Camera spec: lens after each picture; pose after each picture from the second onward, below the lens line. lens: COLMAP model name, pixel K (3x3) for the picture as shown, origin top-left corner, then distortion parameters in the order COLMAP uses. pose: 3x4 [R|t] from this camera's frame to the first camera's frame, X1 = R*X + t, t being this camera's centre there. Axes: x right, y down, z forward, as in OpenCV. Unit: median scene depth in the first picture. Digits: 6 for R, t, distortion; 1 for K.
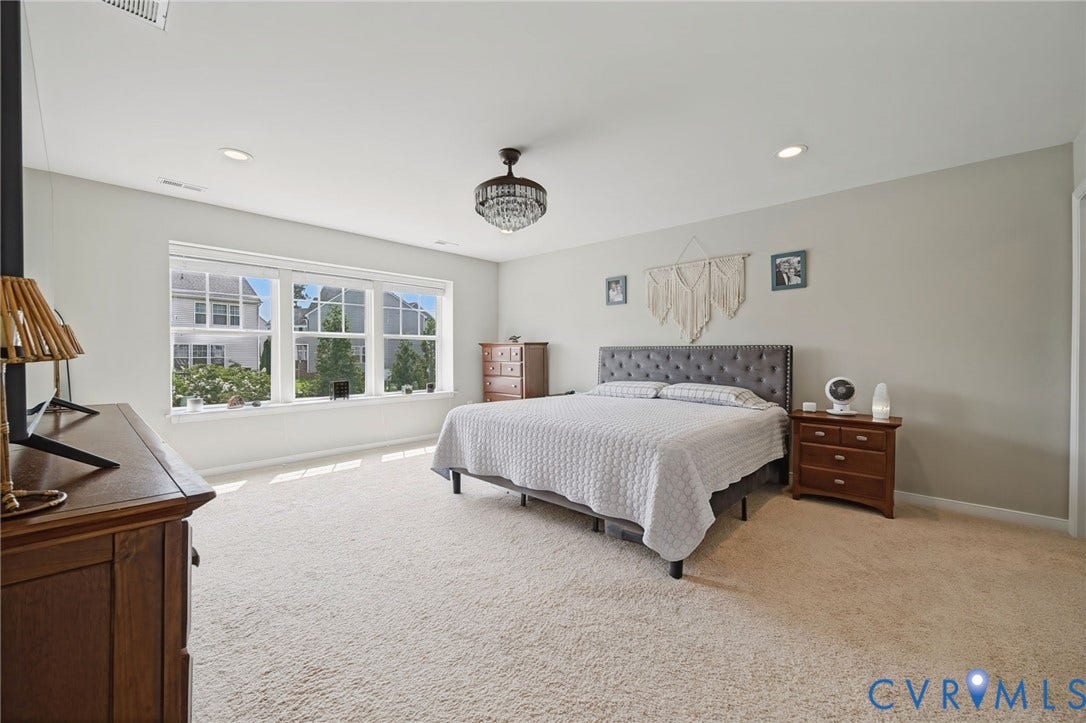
lens RADIAL K [[432.4, 0, 545.4], [0, 432.4, 353.3], [0, 0, 1]] dist [-0.002142, 0.000127]
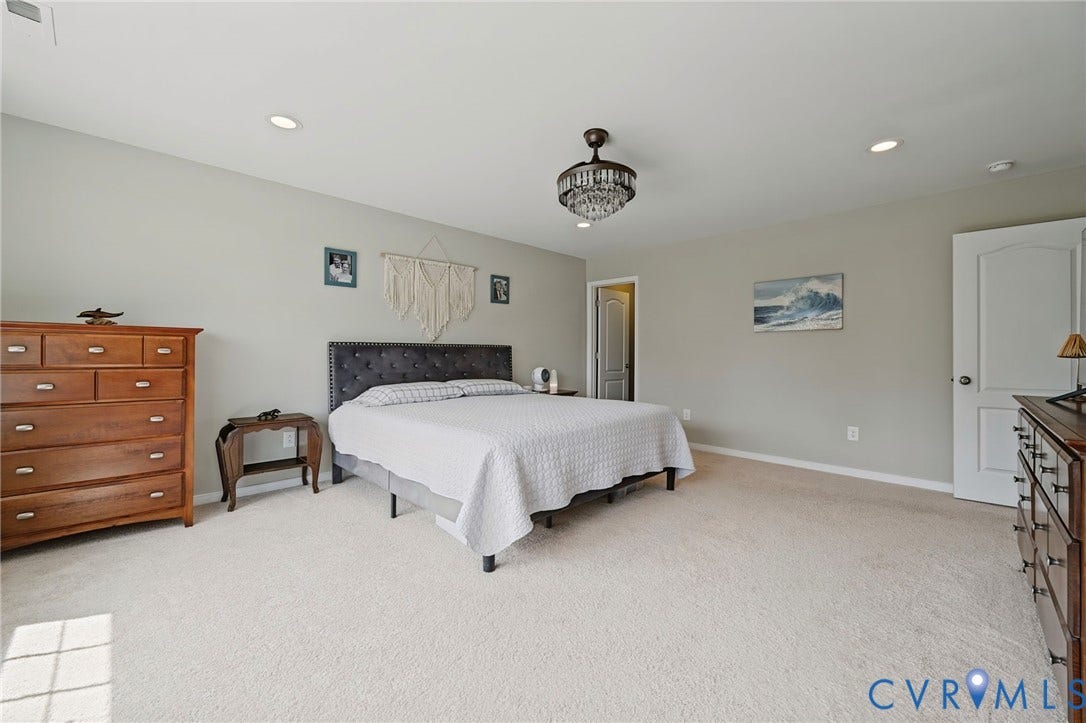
lens RADIAL K [[432.4, 0, 545.4], [0, 432.4, 353.3], [0, 0, 1]] dist [-0.002142, 0.000127]
pose [[0.045495, 0.008049, 0.998932, -0.728401], [0.004673, 0.999955, -0.008271, 0.014881], [-0.998954, 0.005044, 0.045456, 0.782417]]
